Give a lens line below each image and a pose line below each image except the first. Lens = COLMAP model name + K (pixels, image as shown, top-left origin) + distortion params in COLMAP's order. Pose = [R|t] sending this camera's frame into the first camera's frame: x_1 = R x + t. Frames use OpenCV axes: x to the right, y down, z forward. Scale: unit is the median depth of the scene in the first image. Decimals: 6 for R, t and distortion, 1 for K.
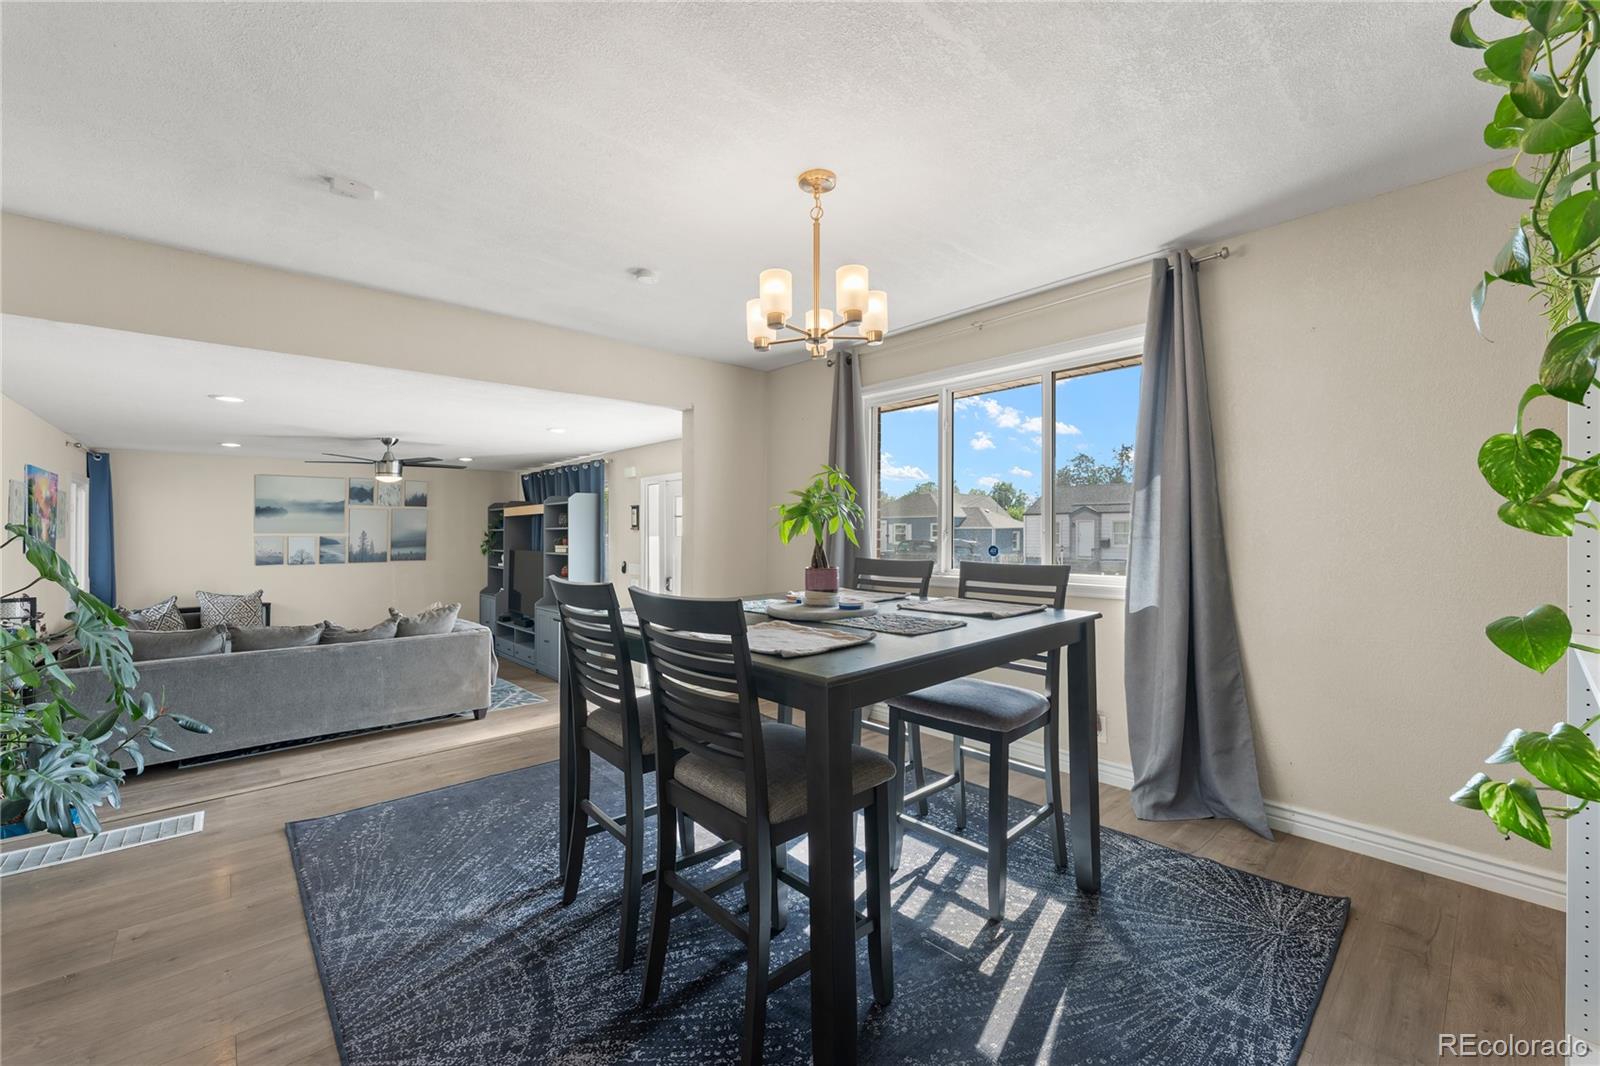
lens RADIAL K [[645.3, 0, 796.9], [0, 645.3, 518.5], [0, 0, 1]] dist [-0.001126, -0.000309]
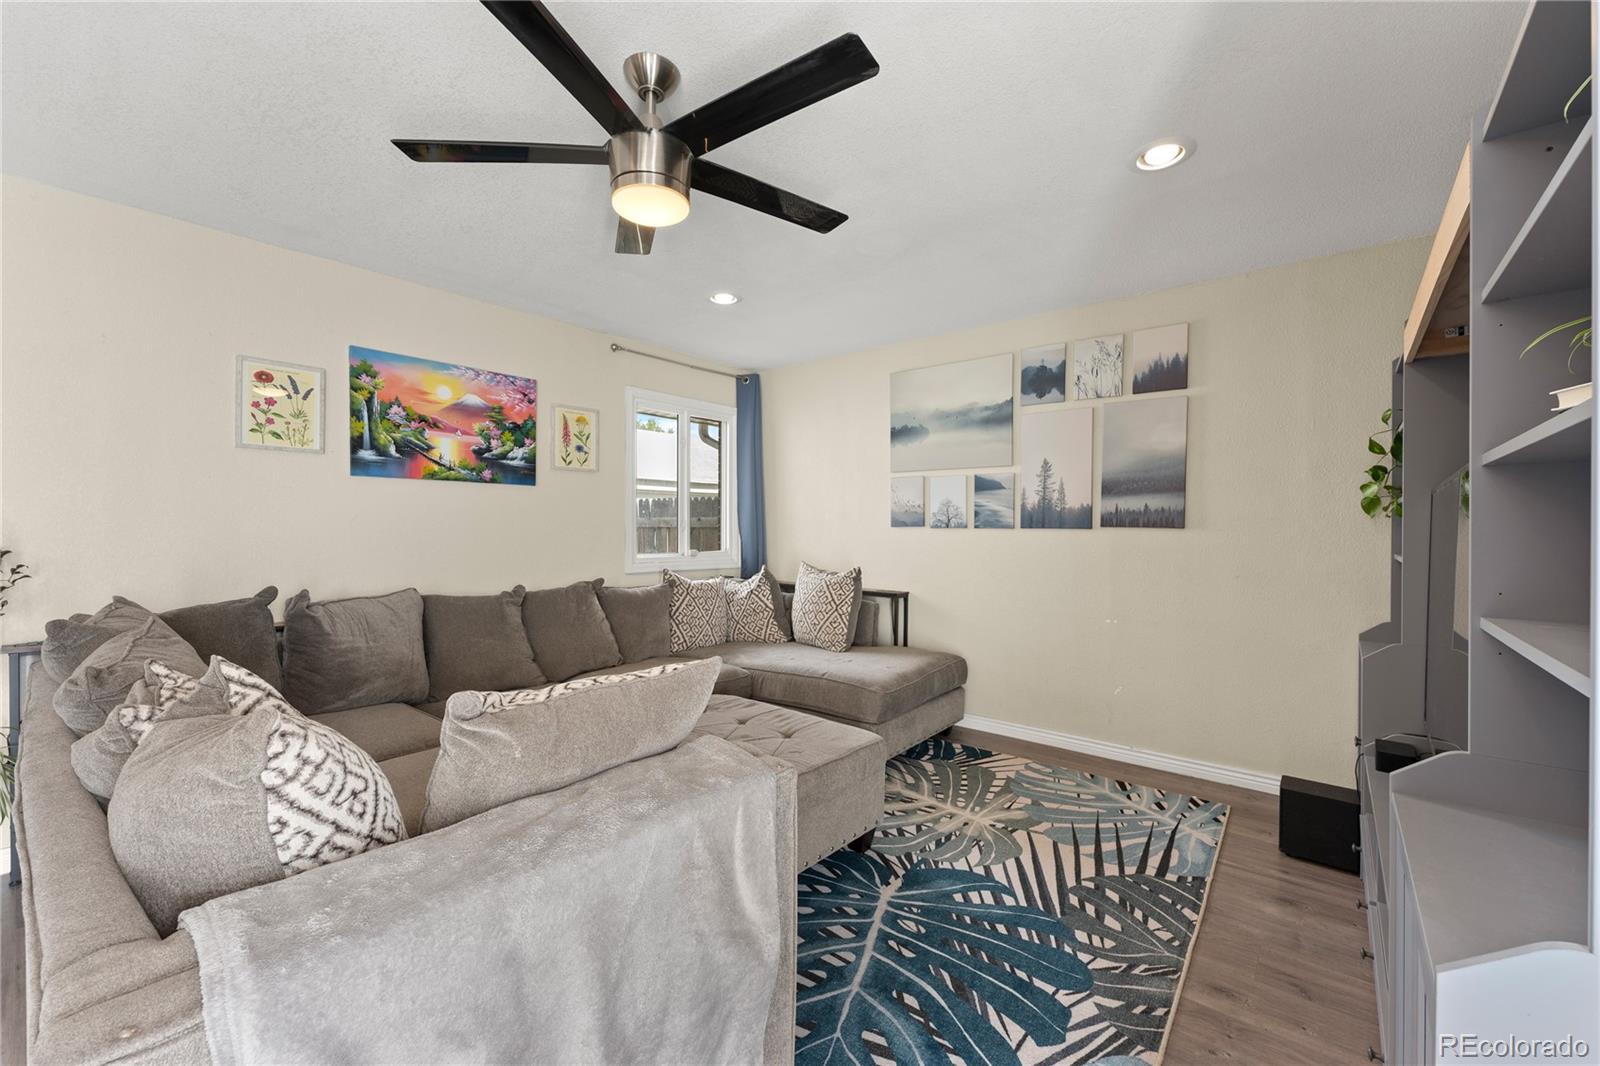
lens RADIAL K [[640.5, 0, 794.3], [0, 640.5, 528.1], [0, 0, 1]] dist [-0.003201, -0.000071]
pose [[0.142457, 0.009372, -0.989757, -0.267439], [0.012601, 0.999857, 0.011281, 0.065577], [0.989721, -0.014079, 0.142319, 0.820798]]
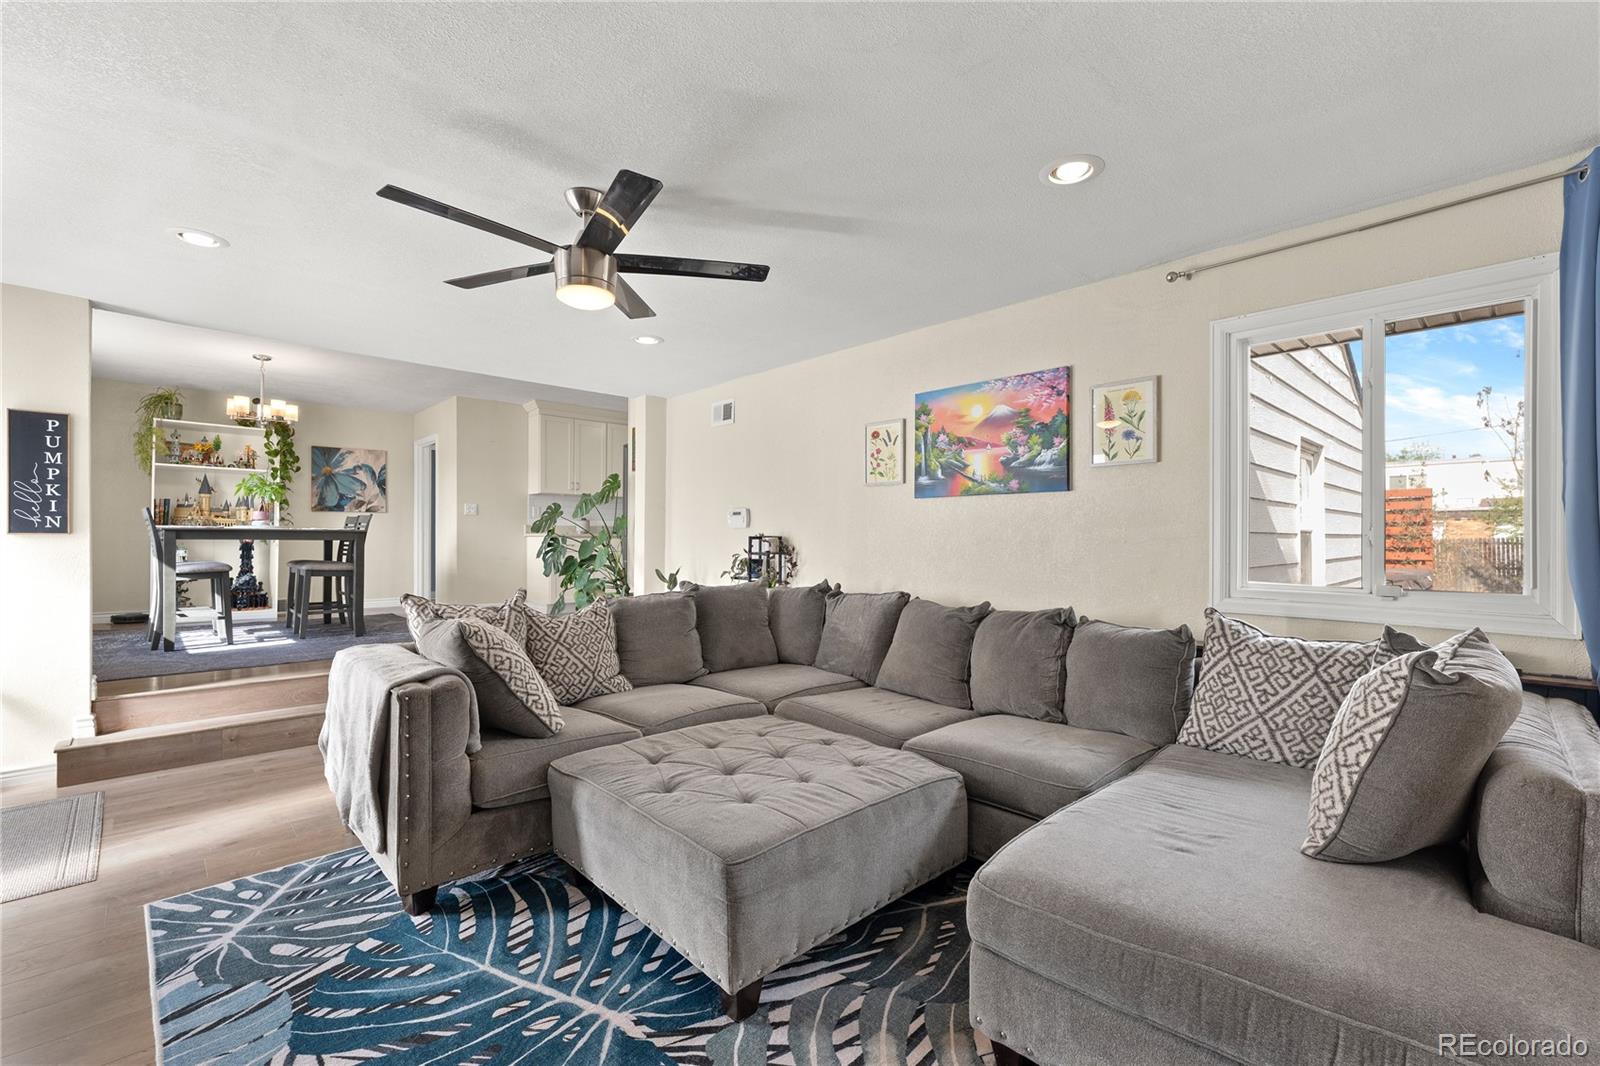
lens RADIAL K [[699.1, 0, 799.1], [0, 699.1, 538.9], [0, 0, 1]] dist [-0.001301, -0.000034]
pose [[-0.999622, 0.003610, -0.027257, -0.605872], [0.004174, 0.999778, -0.020661, 0.075823], [0.027176, -0.020767, -0.999415, 1.148558]]
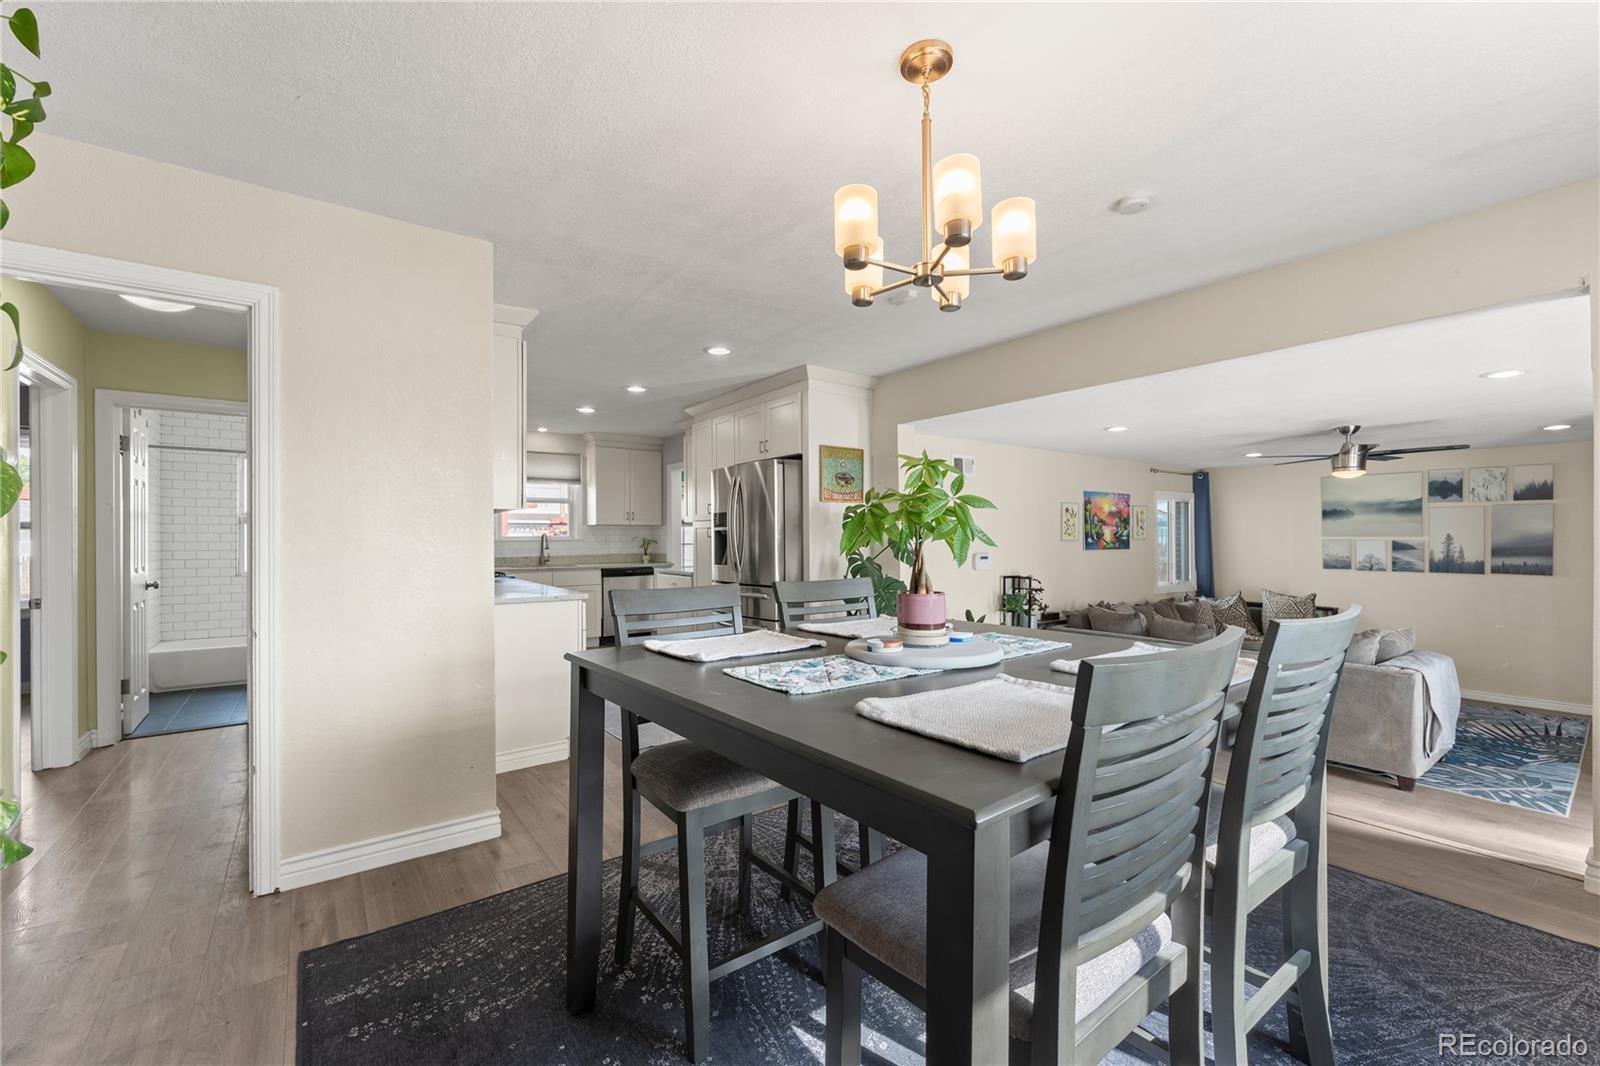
lens RADIAL K [[655.0, 0, 800.0], [0, 655.0, 533.0], [0, 0, 1]] dist [-0.011548, 0.004469]
pose [[-0.089129, 0.000742, -0.996020, 0.232678], [0.022224, 0.999752, -0.001244, 0.001006], [0.995772, -0.022246, -0.089124, 0.282932]]
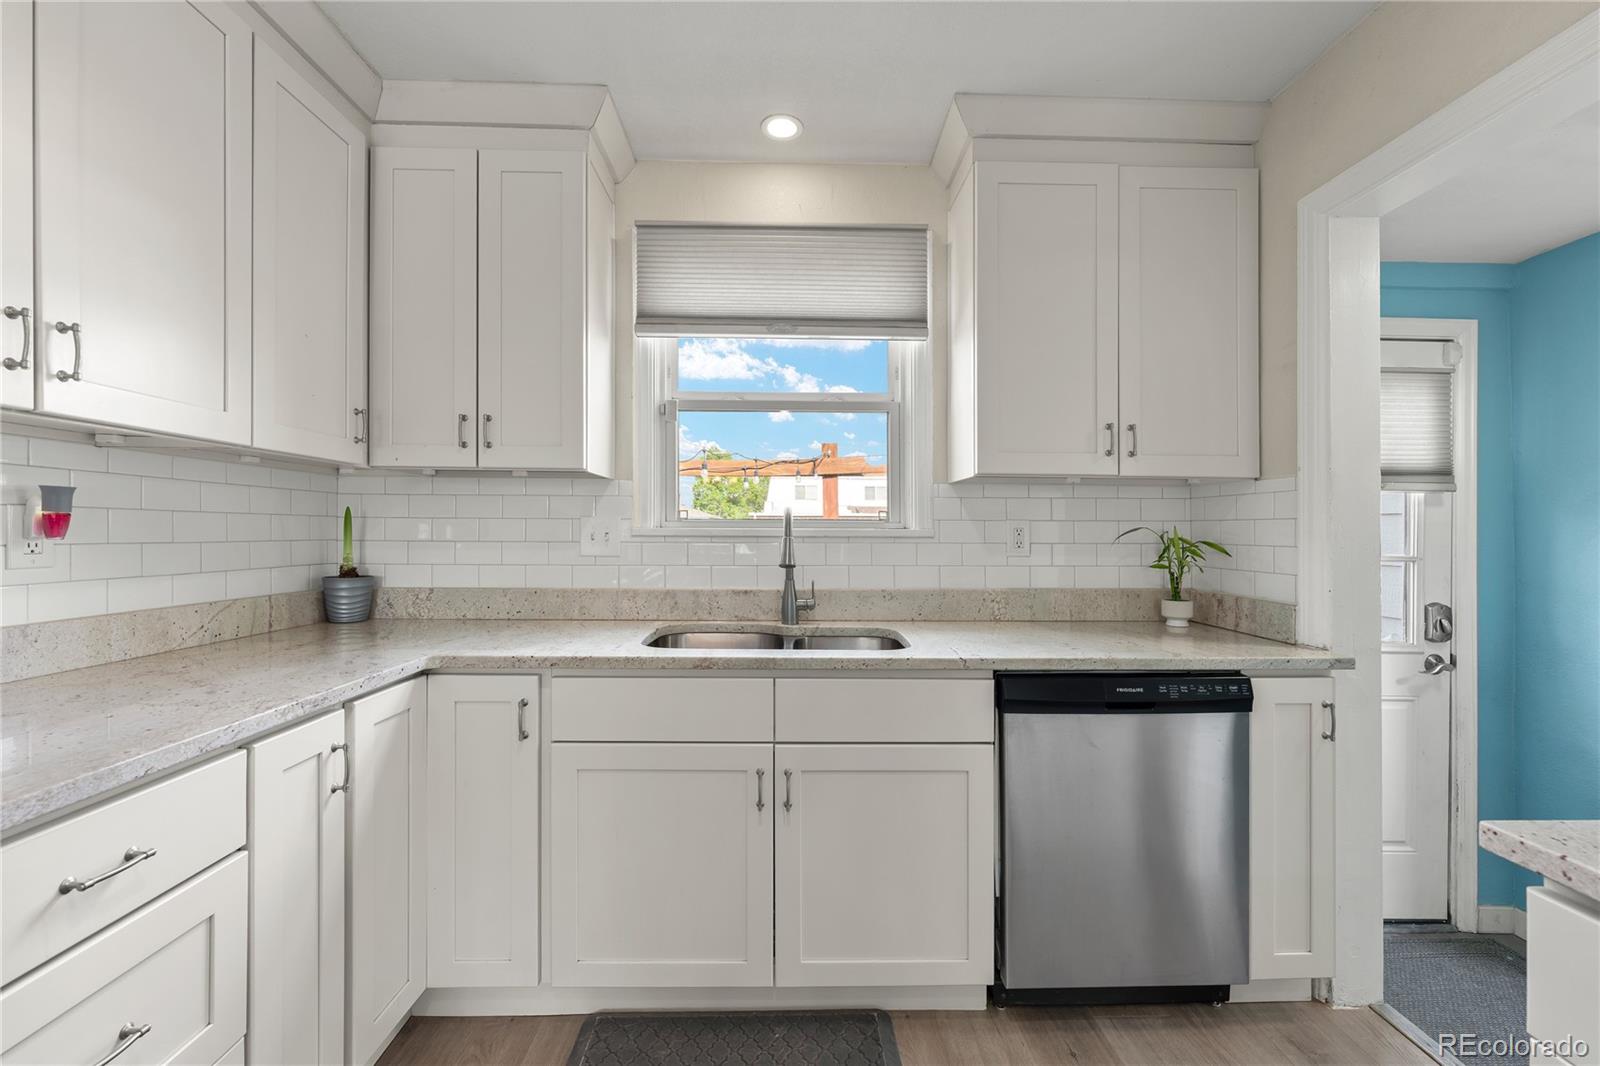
lens RADIAL K [[651.9, 0, 801.5], [0, 651.9, 508.2], [0, 0, 1]] dist [-0.001184, -0.000184]
pose [[-0.648081, -0.028268, -0.761046, -0.524923], [0.008259, 0.998991, -0.044139, 0.002835], [0.761526, -0.034891, -0.647194, -0.015478]]
